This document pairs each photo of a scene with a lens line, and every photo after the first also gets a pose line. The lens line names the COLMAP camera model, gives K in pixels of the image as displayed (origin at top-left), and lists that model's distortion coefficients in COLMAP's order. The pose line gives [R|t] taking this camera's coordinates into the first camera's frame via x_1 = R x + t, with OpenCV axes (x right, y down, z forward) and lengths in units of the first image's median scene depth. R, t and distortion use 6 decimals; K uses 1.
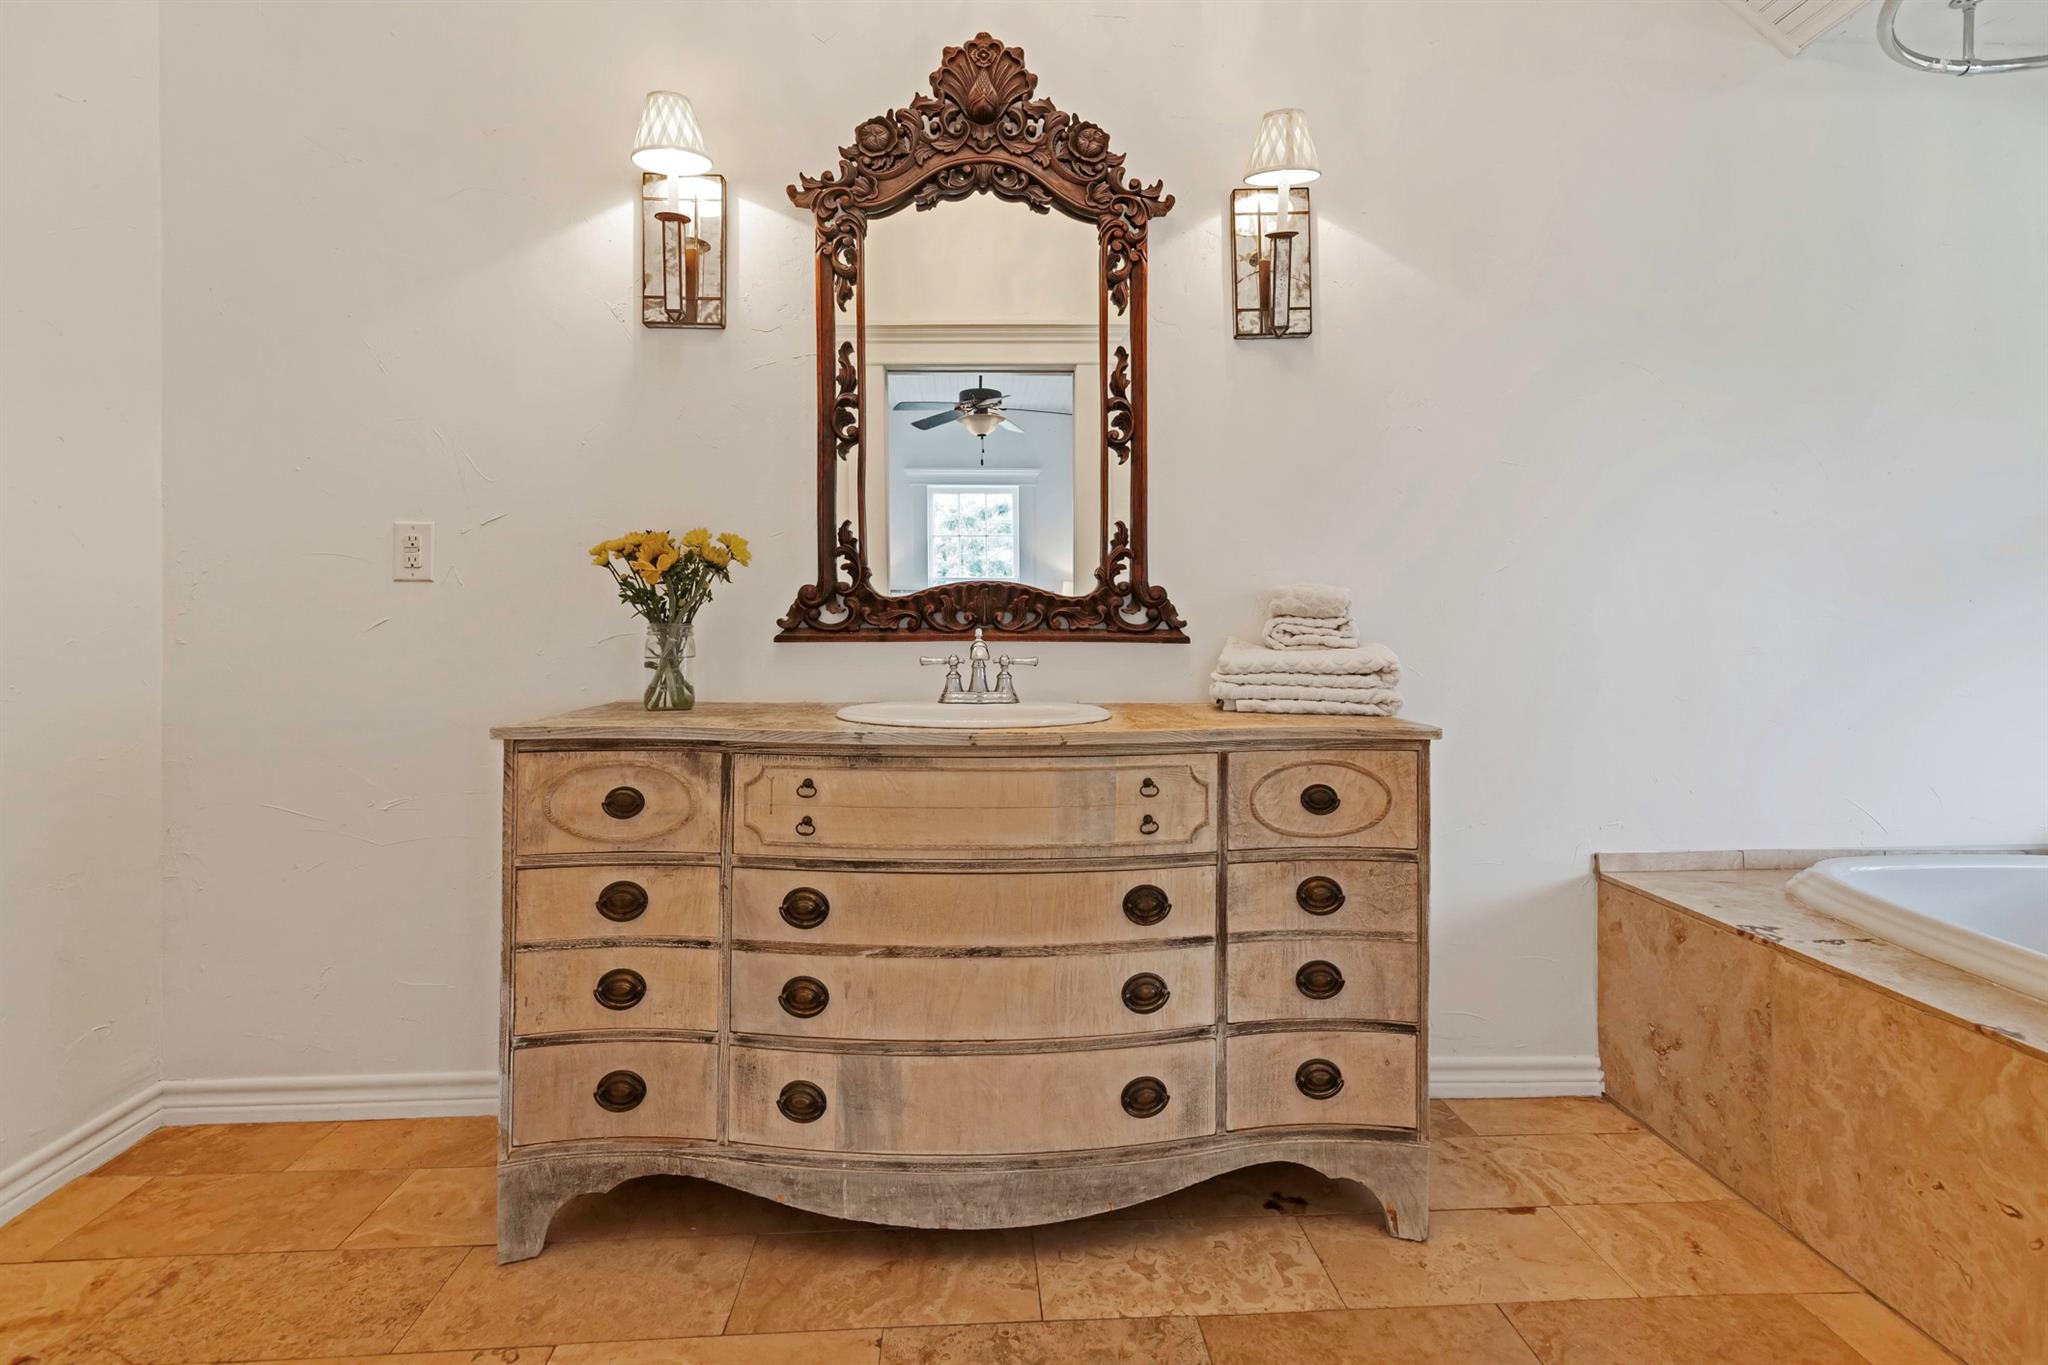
lens RADIAL K [[949.7, 0, 1023.8], [0, 949.7, 626.6], [0, 0, 1]] dist [0.009813, -0.002799]
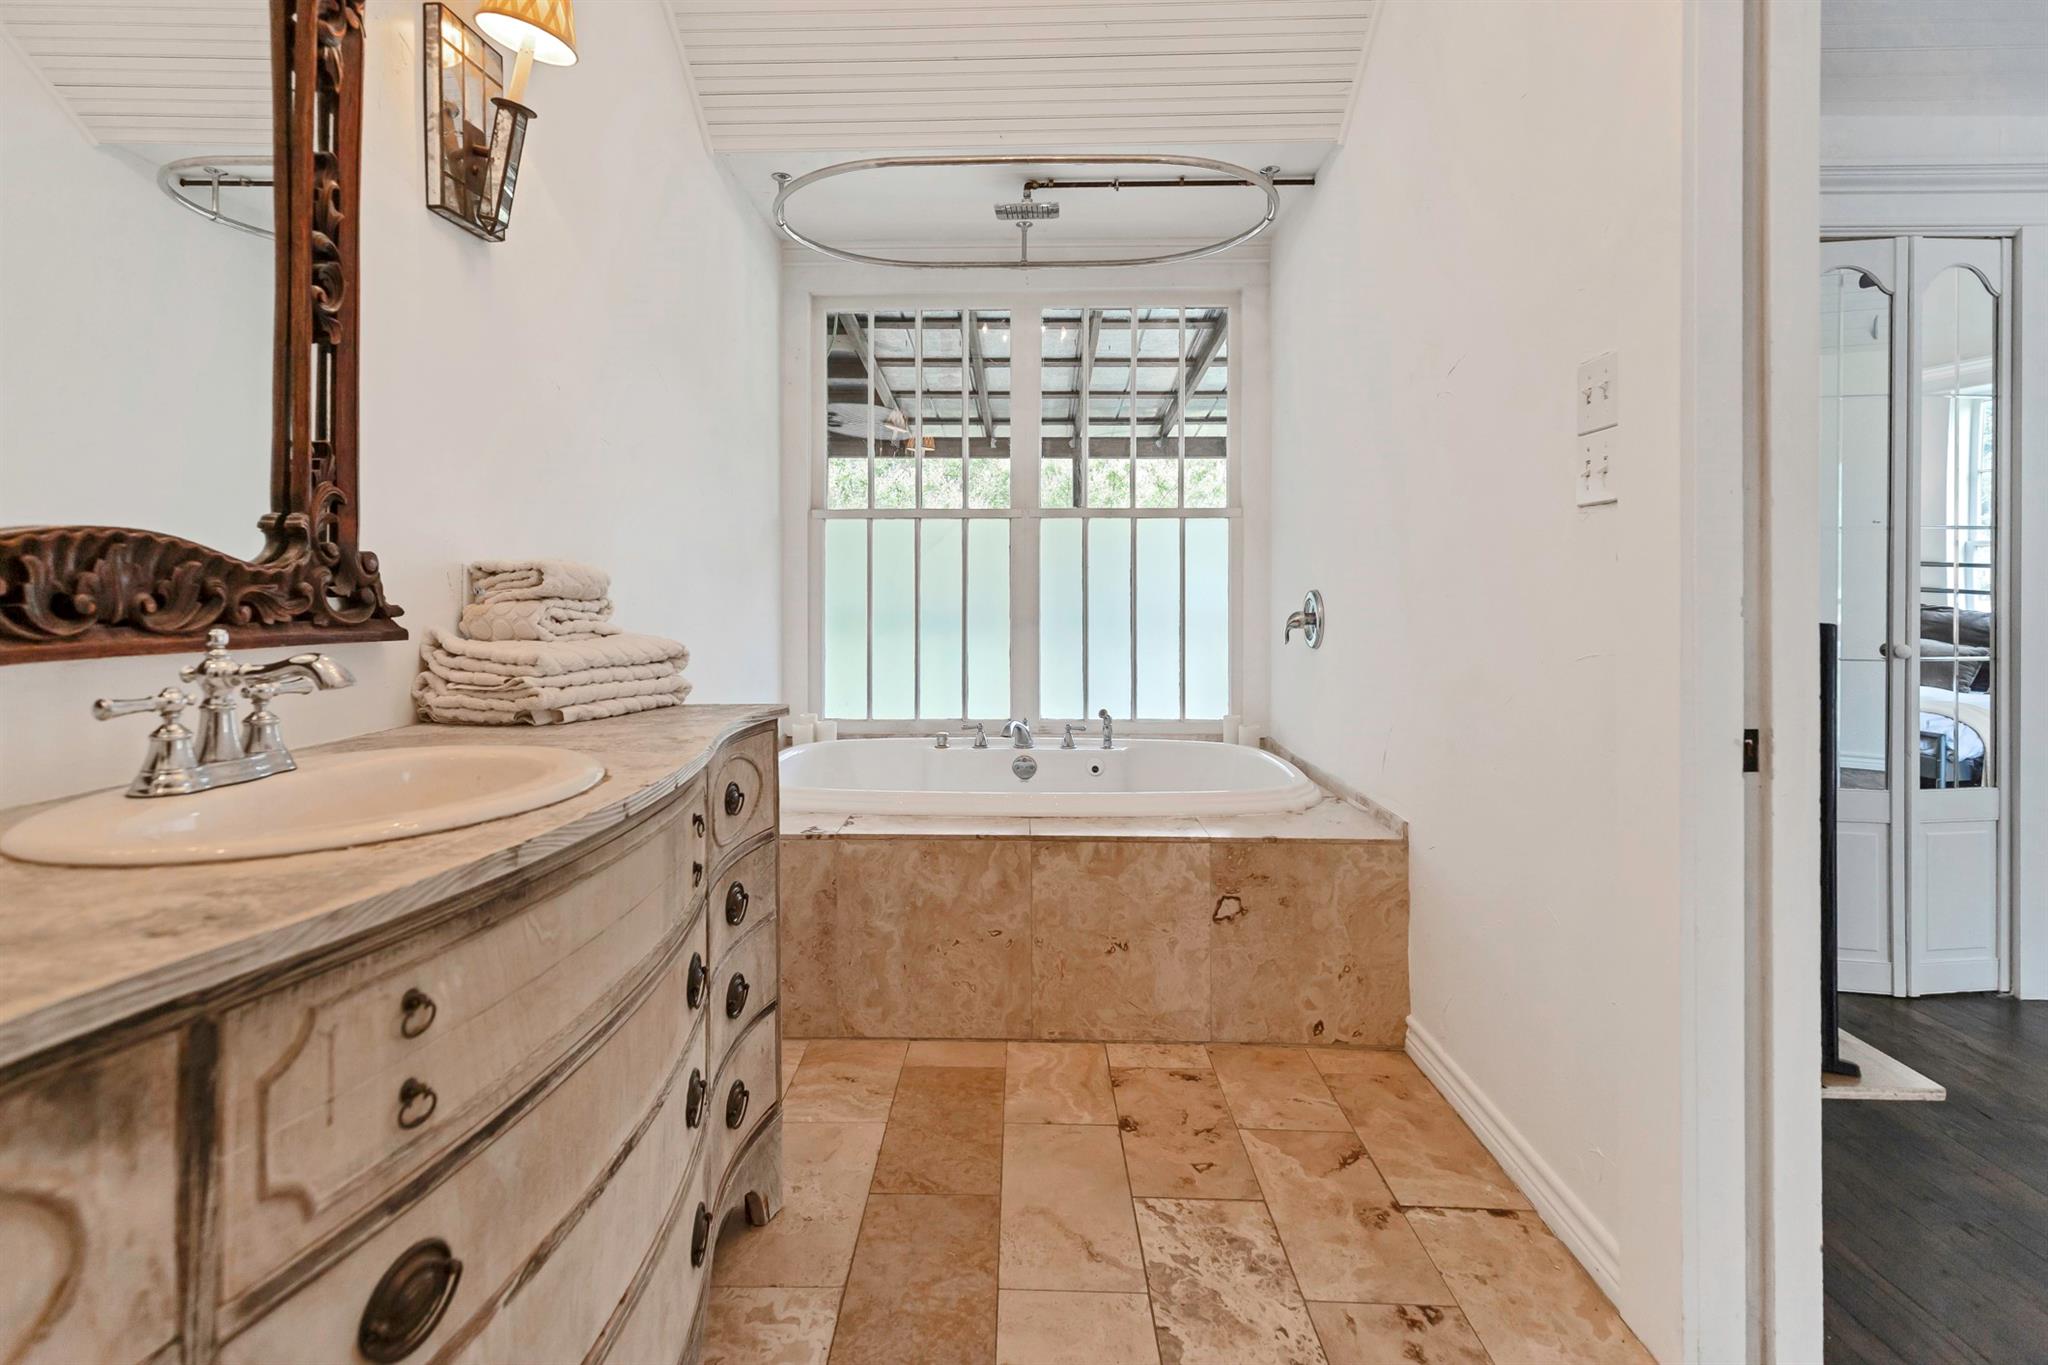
lens RADIAL K [[949.7, 0, 1052.9], [0, 949.7, 587.1], [0, 0, 1]] dist [0.009813, -0.002799]
pose [[0.070905, 0.003831, 0.997476, -0.612017], [0.008872, 0.999951, -0.004471, -0.015961], [-0.997444, 0.009166, 0.070867, 0.657182]]
